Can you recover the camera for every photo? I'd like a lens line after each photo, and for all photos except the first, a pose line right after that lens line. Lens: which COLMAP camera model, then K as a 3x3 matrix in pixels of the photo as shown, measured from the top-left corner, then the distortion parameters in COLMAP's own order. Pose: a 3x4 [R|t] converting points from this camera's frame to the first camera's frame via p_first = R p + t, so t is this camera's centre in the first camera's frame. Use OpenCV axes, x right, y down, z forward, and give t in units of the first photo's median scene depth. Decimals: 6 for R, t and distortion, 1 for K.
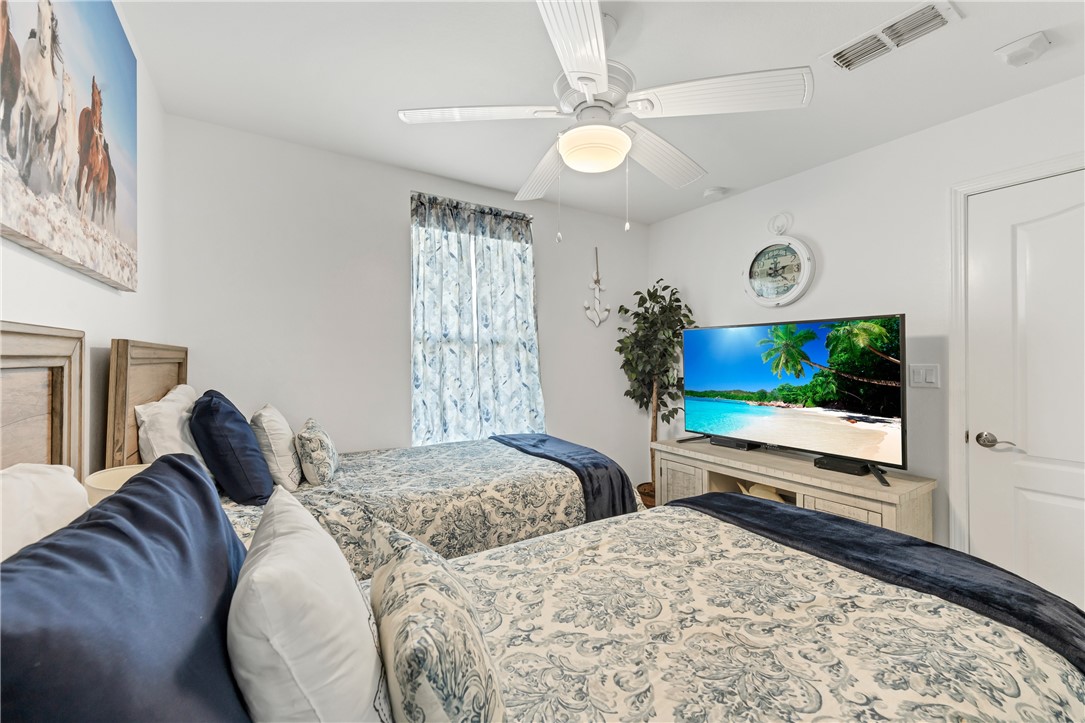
lens RADIAL K [[439.8, 0, 529.5], [0, 439.8, 334.7], [0, 0, 1]] dist [0.014403, -0.004208]
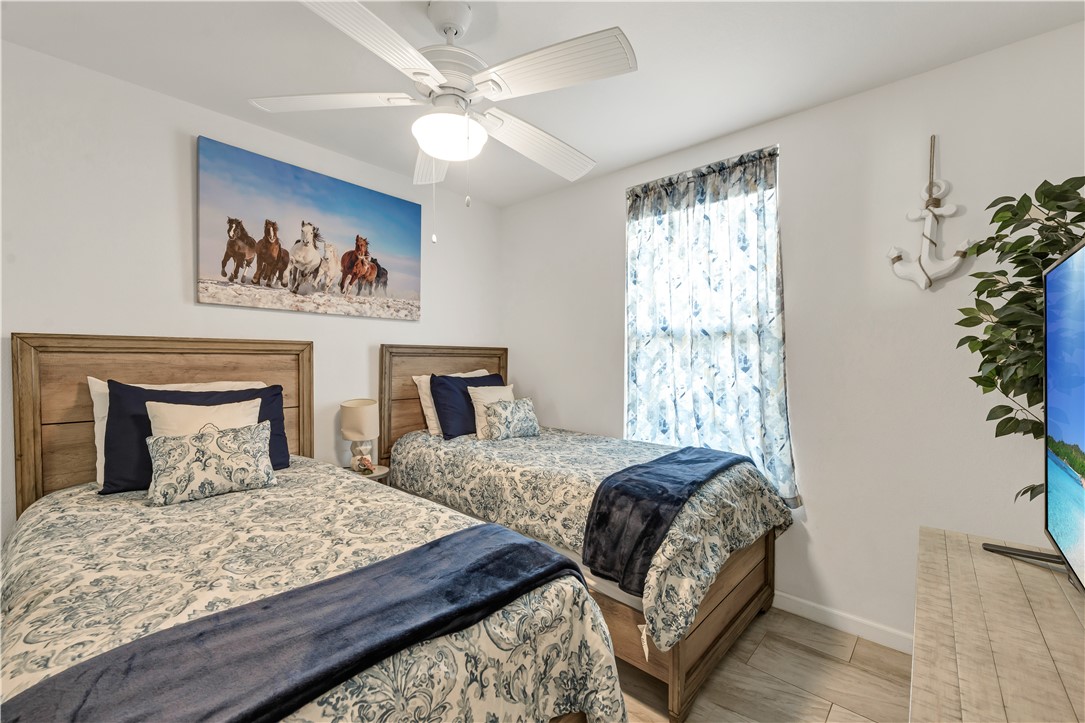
lens RADIAL K [[439.8, 0, 531.6], [0, 439.8, 355.0], [0, 0, 1]] dist [0.014403, -0.004208]
pose [[0.282322, -0.007561, -0.959290, 1.034486], [0.046515, 0.998901, 0.005816, 0.063464], [0.958191, -0.046263, 0.282363, 0.791288]]
